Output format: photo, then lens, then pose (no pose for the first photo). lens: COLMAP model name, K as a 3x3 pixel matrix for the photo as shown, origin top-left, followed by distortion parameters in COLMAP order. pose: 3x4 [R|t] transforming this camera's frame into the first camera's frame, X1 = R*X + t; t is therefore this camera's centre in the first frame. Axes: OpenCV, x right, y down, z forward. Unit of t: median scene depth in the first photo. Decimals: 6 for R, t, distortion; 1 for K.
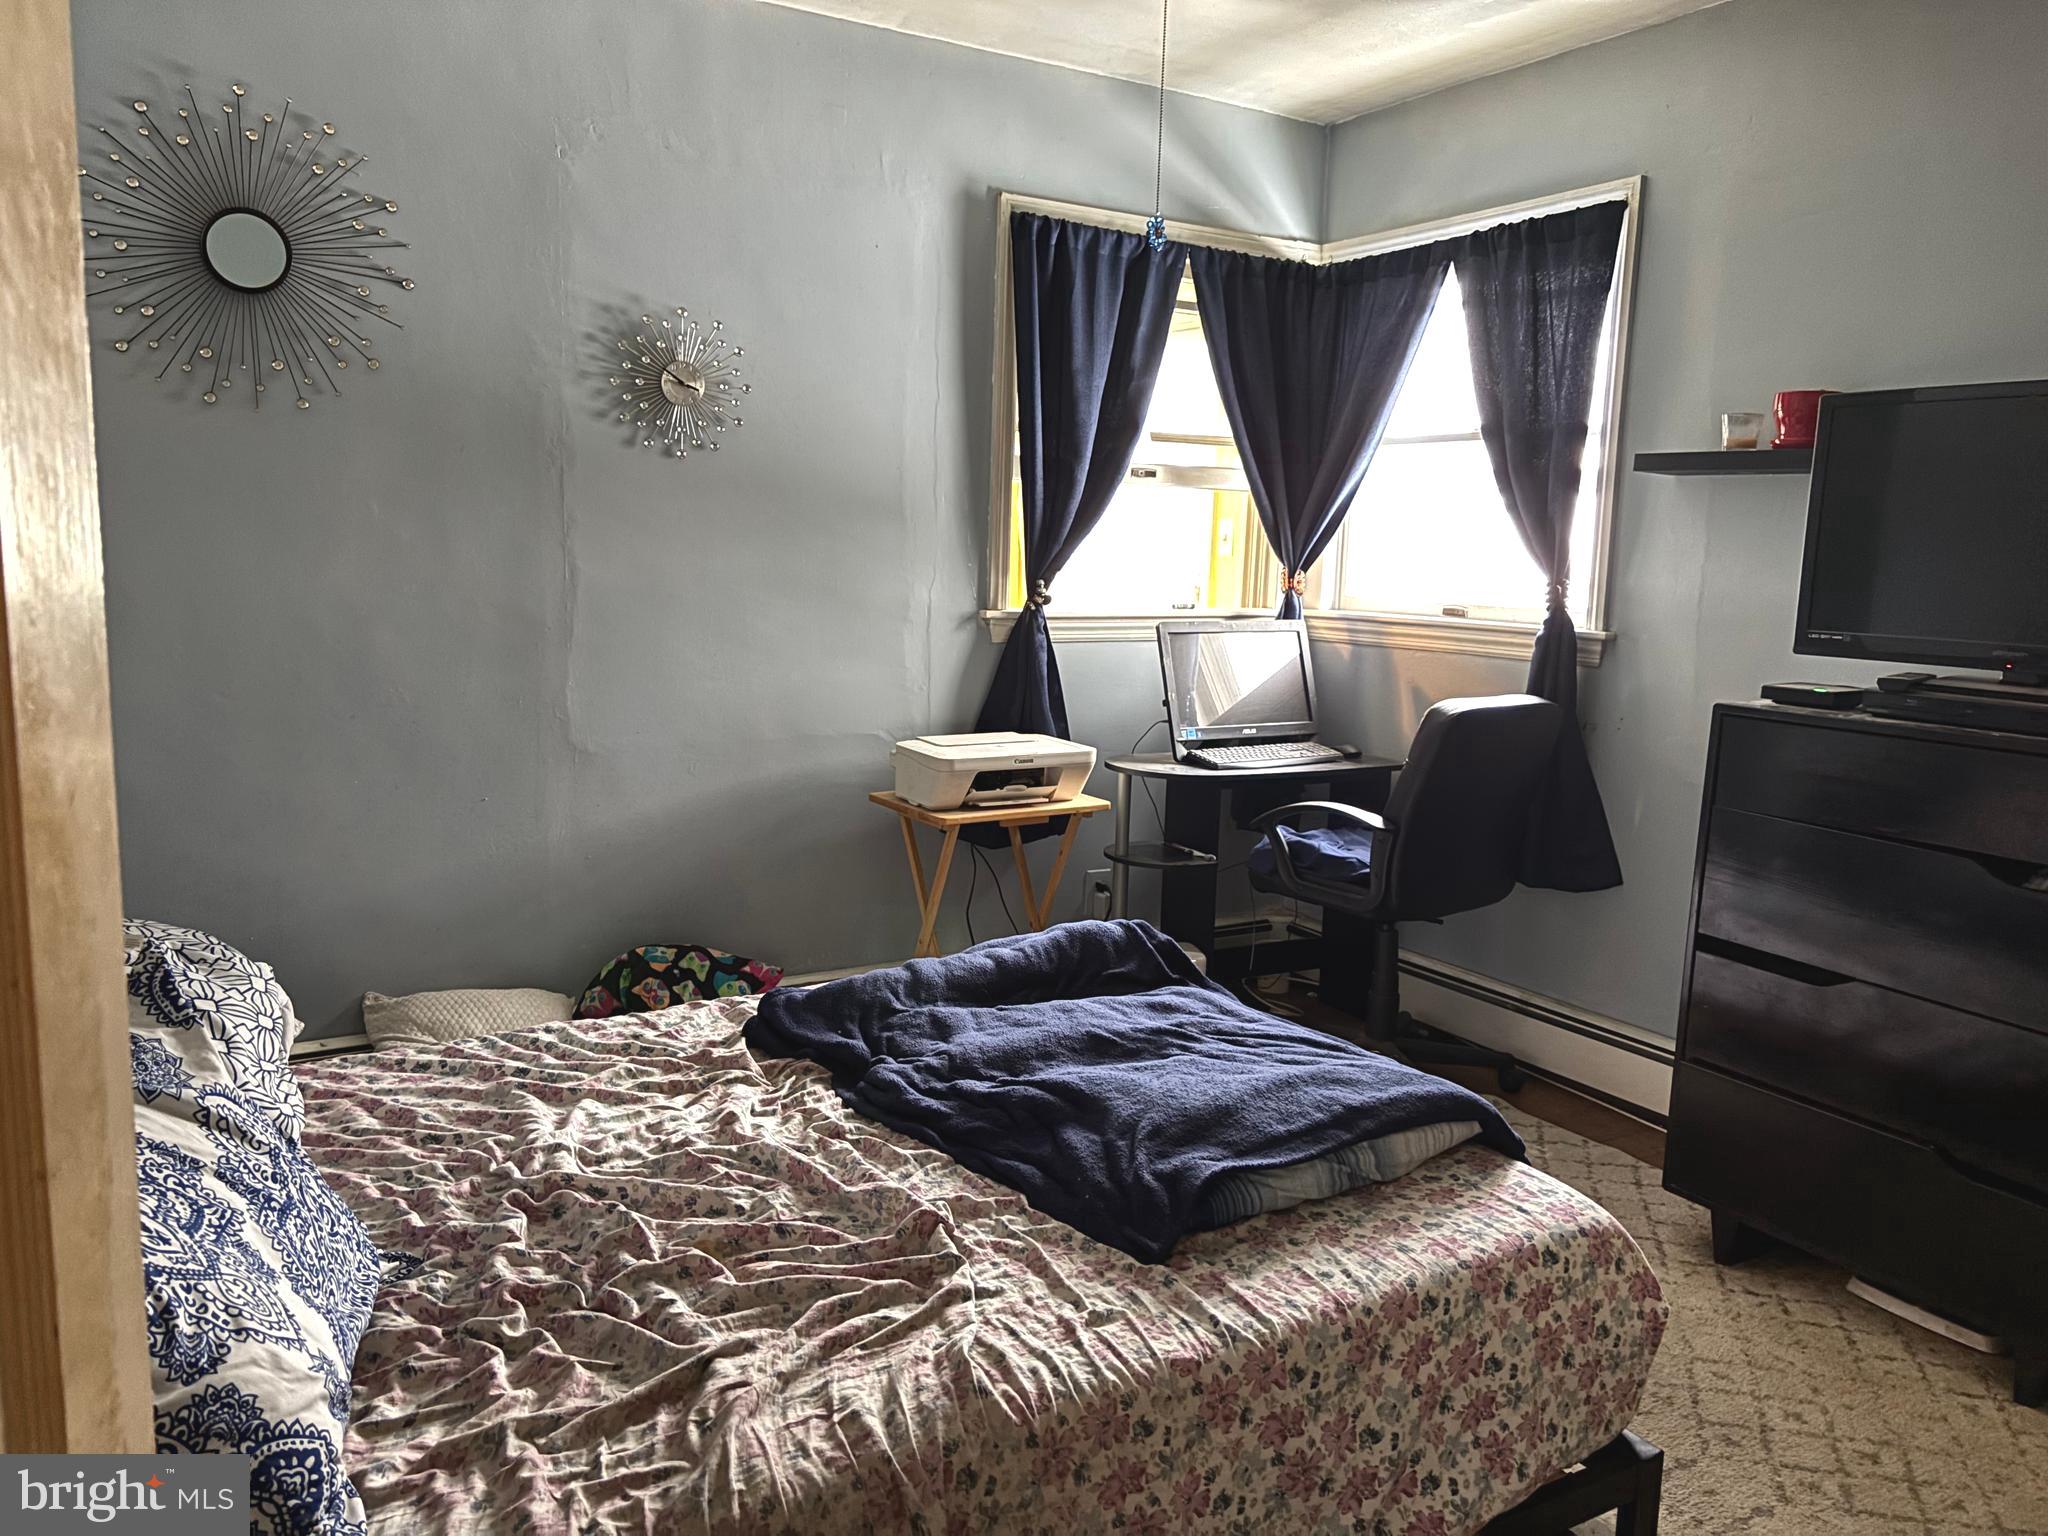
lens RADIAL K [[1544.4, 0, 1028.6], [0, 1544.4, 761.3], [0, 0, 1]] dist [0.038416, -0.041122]
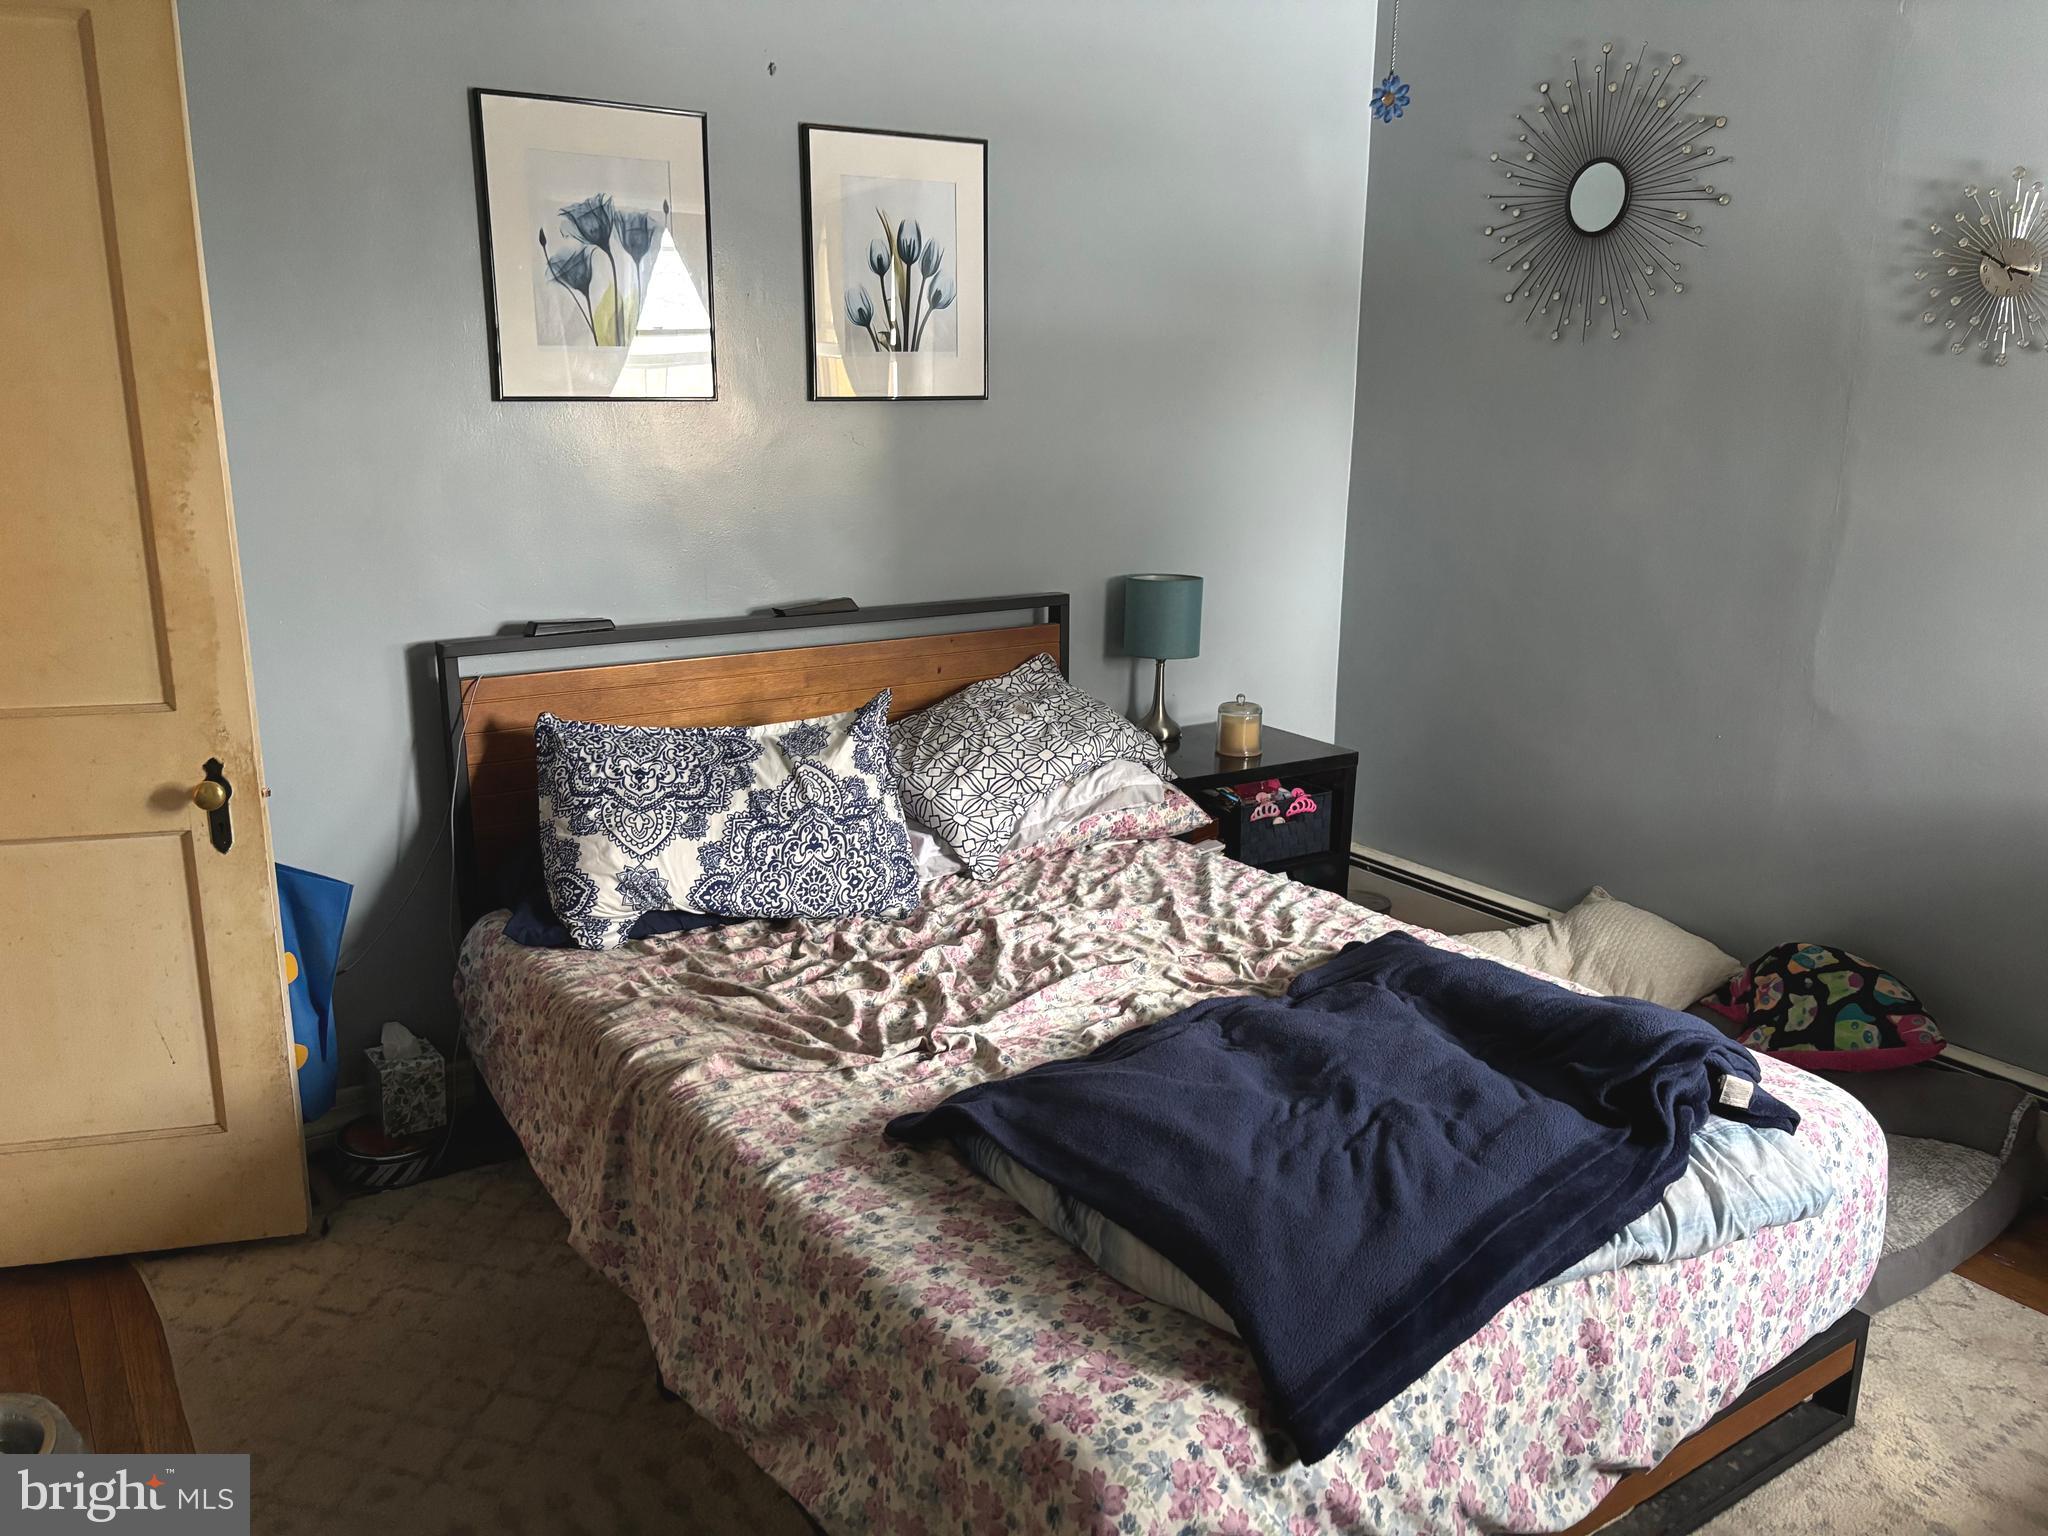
lens RADIAL K [[1544.4, 0, 1027.2], [0, 1544.4, 772.8], [0, 0, 1]] dist [0.038416, -0.041122]
pose [[0.049494, 0.219467, -0.974364, 0.625430], [-0.155692, 0.965329, 0.209524, -0.097782], [0.986565, 0.141330, 0.081948, 0.548178]]
